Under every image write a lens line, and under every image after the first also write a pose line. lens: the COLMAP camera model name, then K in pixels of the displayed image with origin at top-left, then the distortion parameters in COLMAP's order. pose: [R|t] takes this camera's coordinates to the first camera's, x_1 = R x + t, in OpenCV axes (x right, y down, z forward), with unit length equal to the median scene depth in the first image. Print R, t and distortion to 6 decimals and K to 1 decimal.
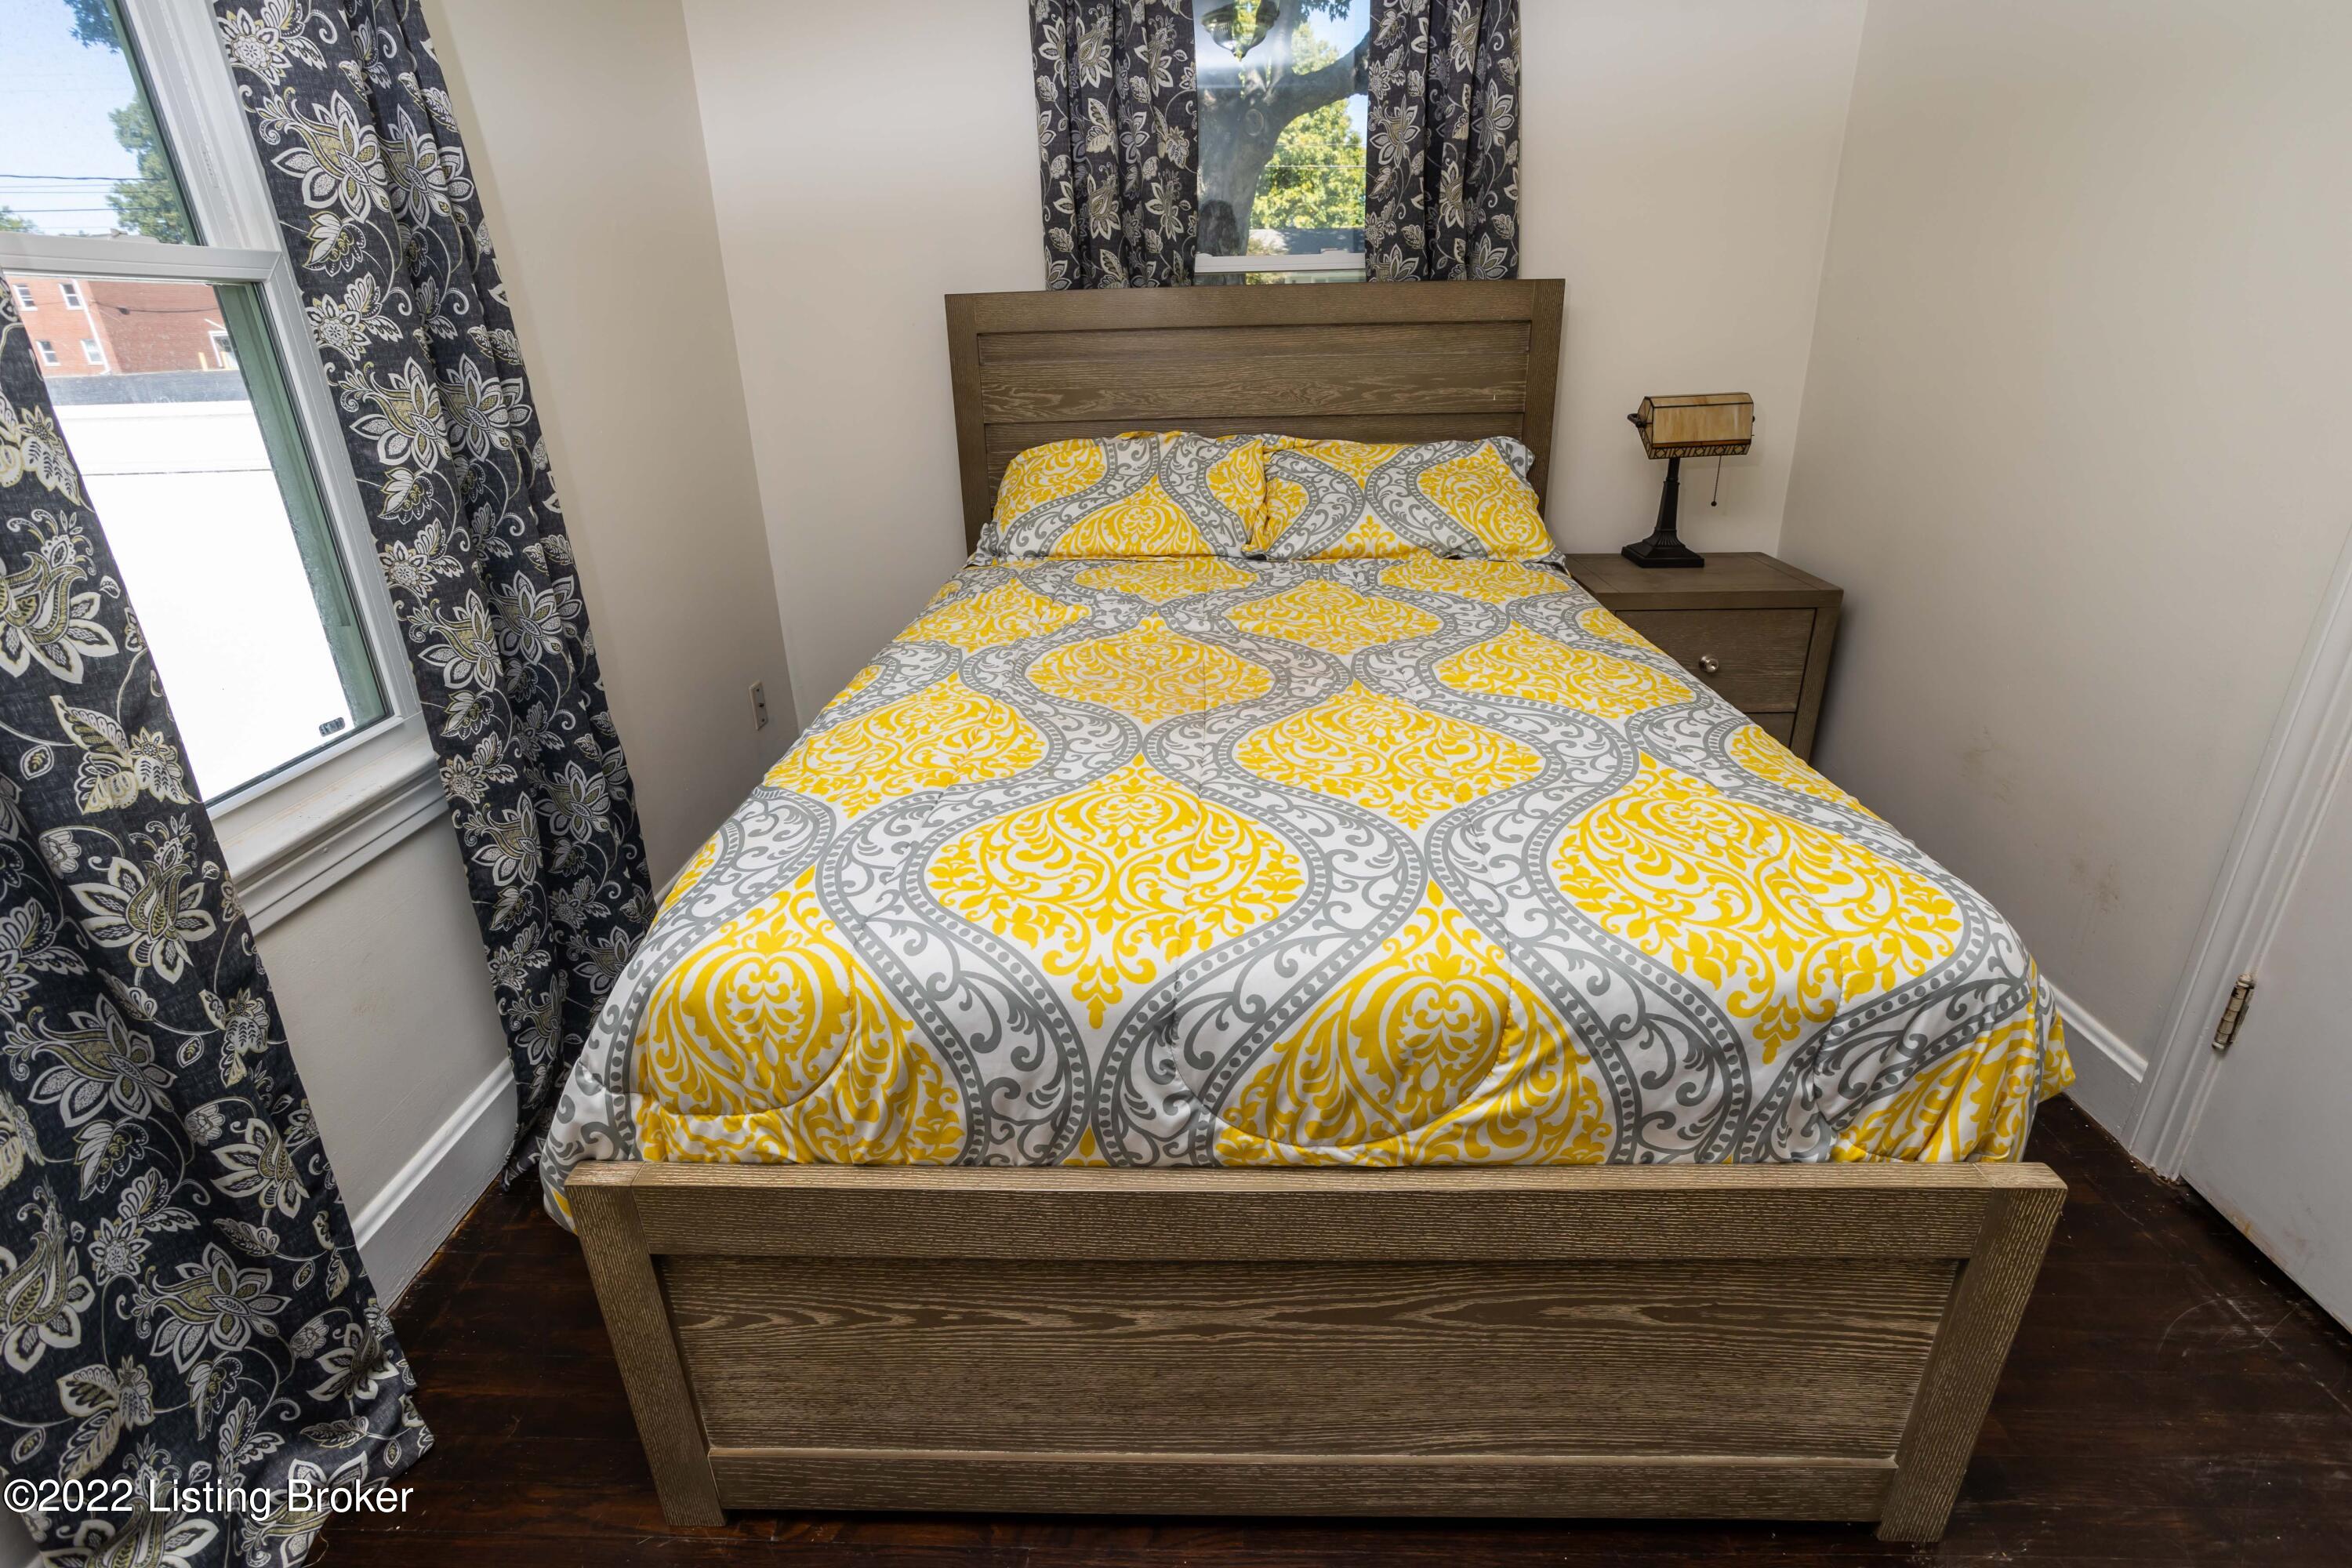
lens RADIAL K [[1122.5, 0, 1184.2], [0, 1122.5, 768.9], [0, 0, 1]] dist [-0.027652, 0.019813]
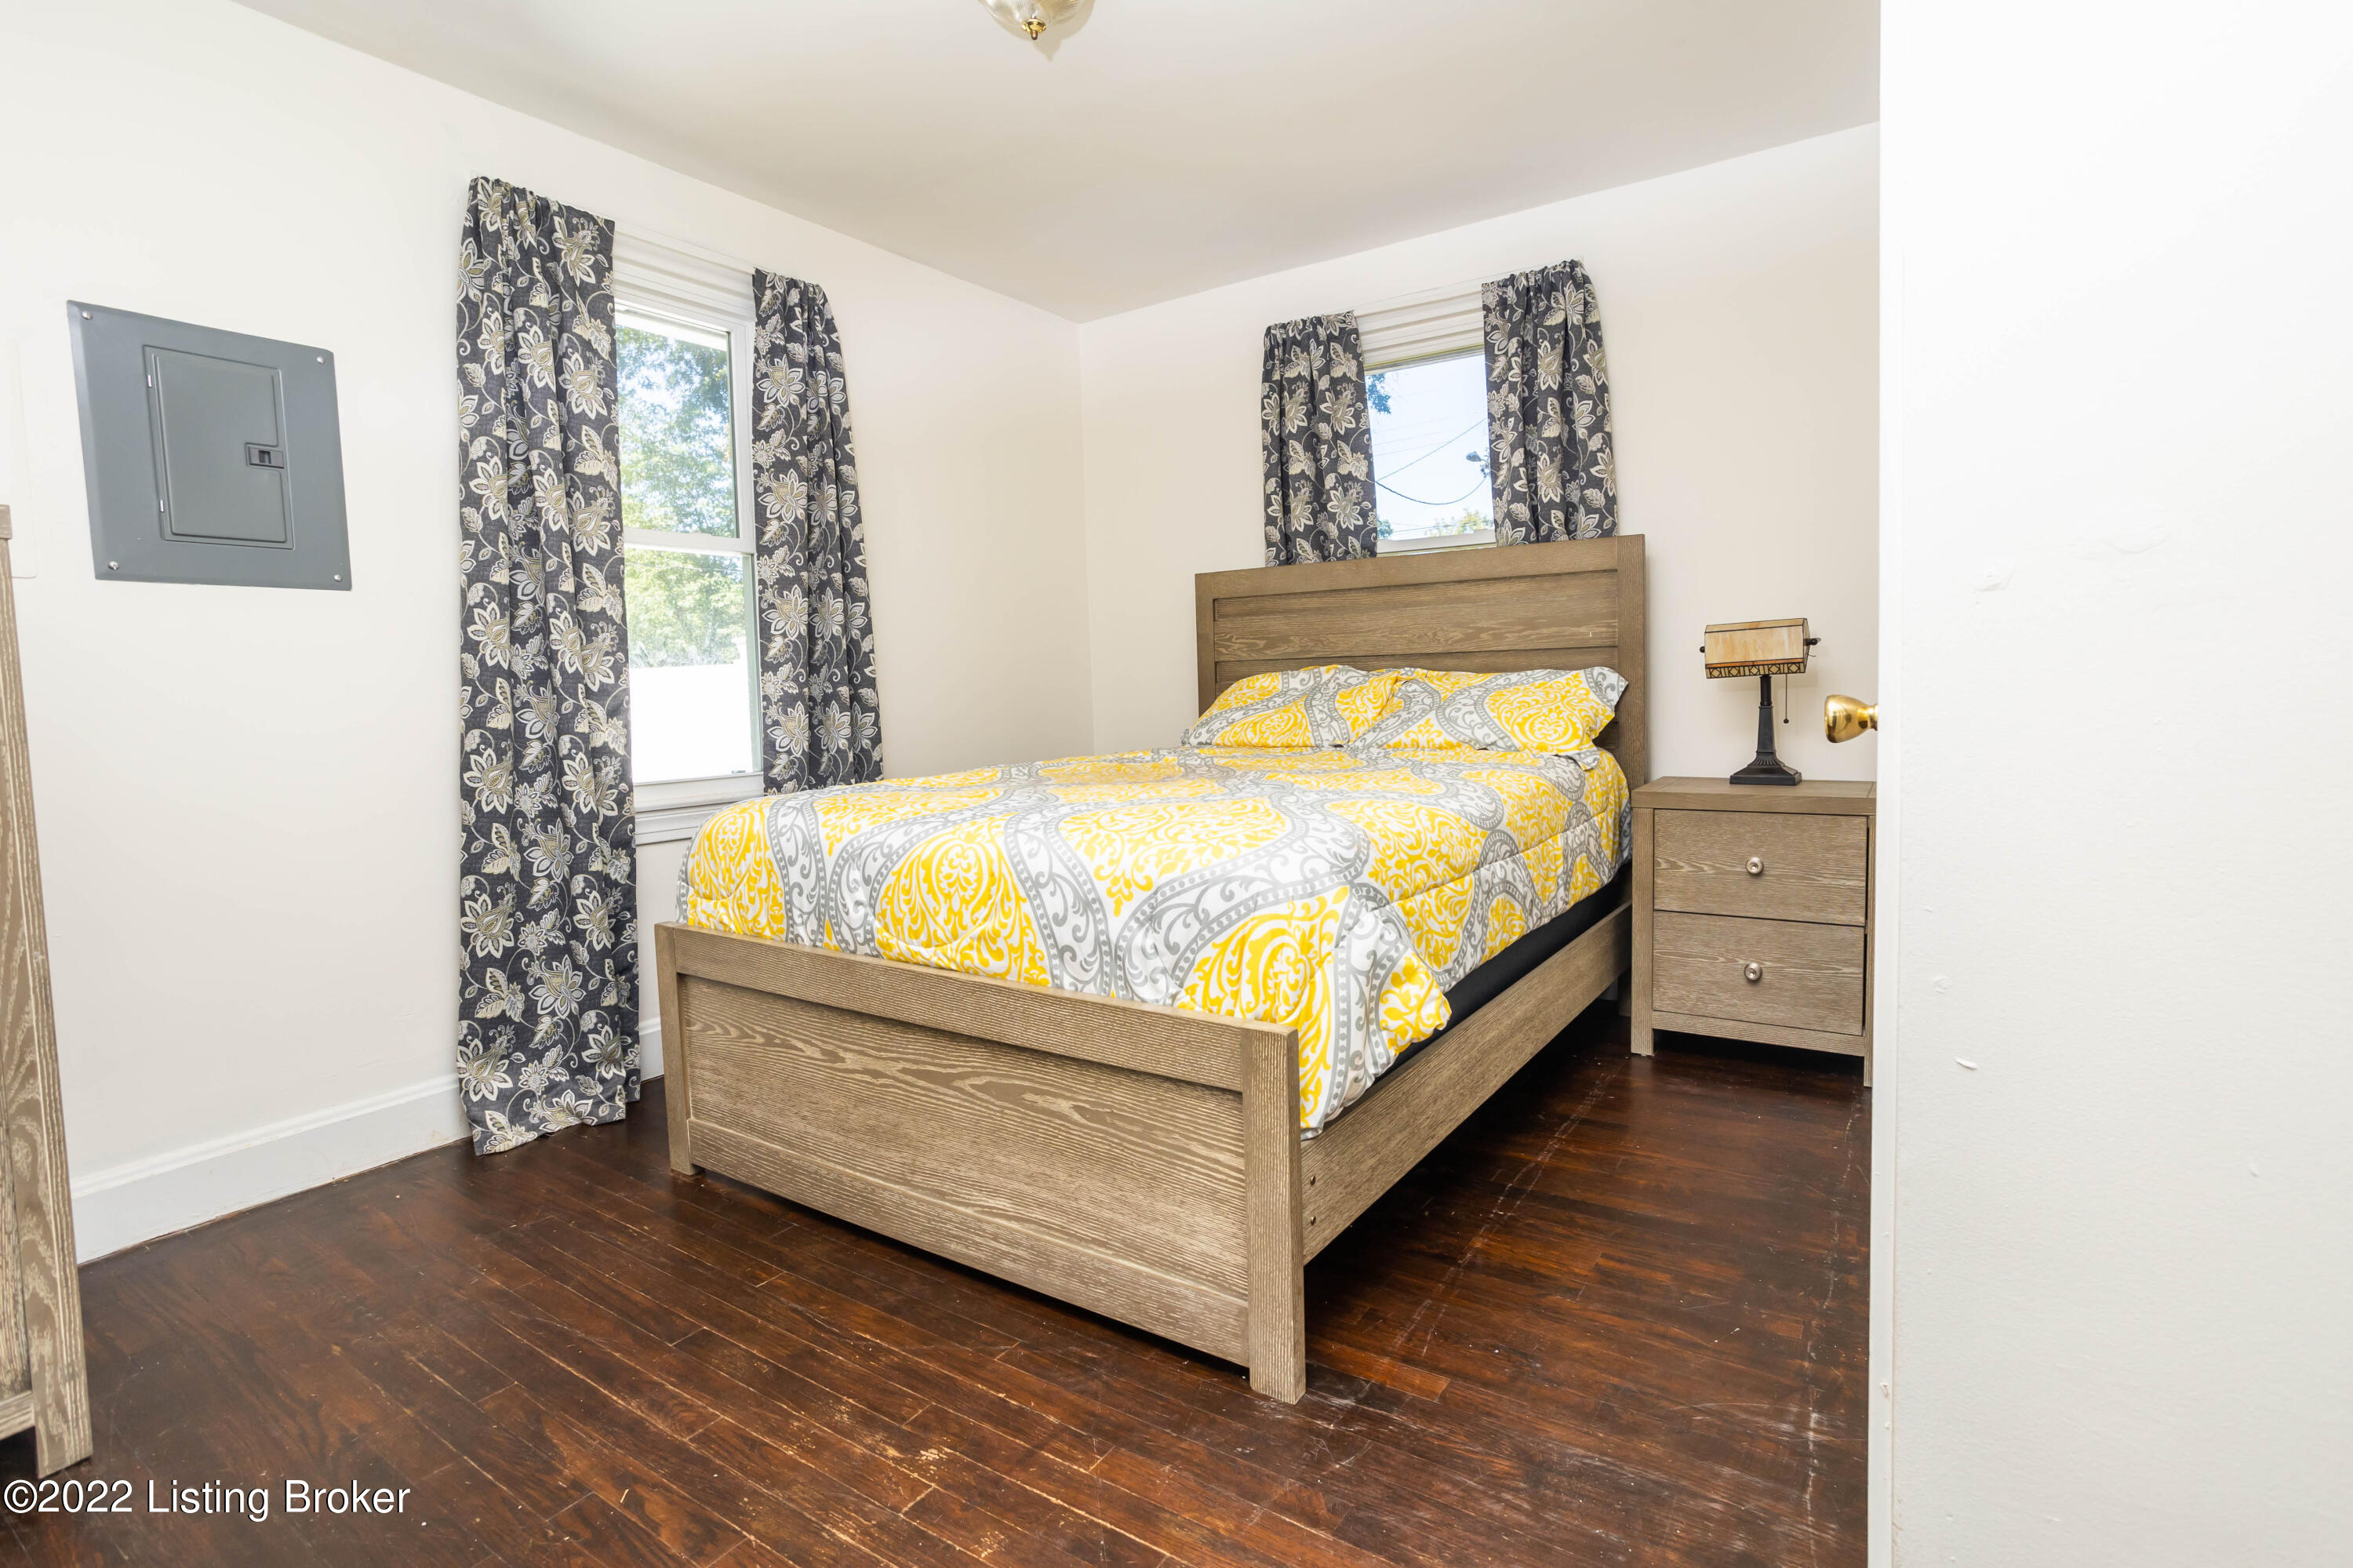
lens RADIAL K [[1148.5, 0, 1176.5], [0, 1148.5, 784.0], [0, 0, 1]] dist [-0.068830, 0.133503]
pose [[0.840346, 0.048584, -0.539868, 1.027922], [-0.202323, 0.952108, -0.229249, 0.311361], [0.502875, 0.301876, 0.809931, -0.218488]]
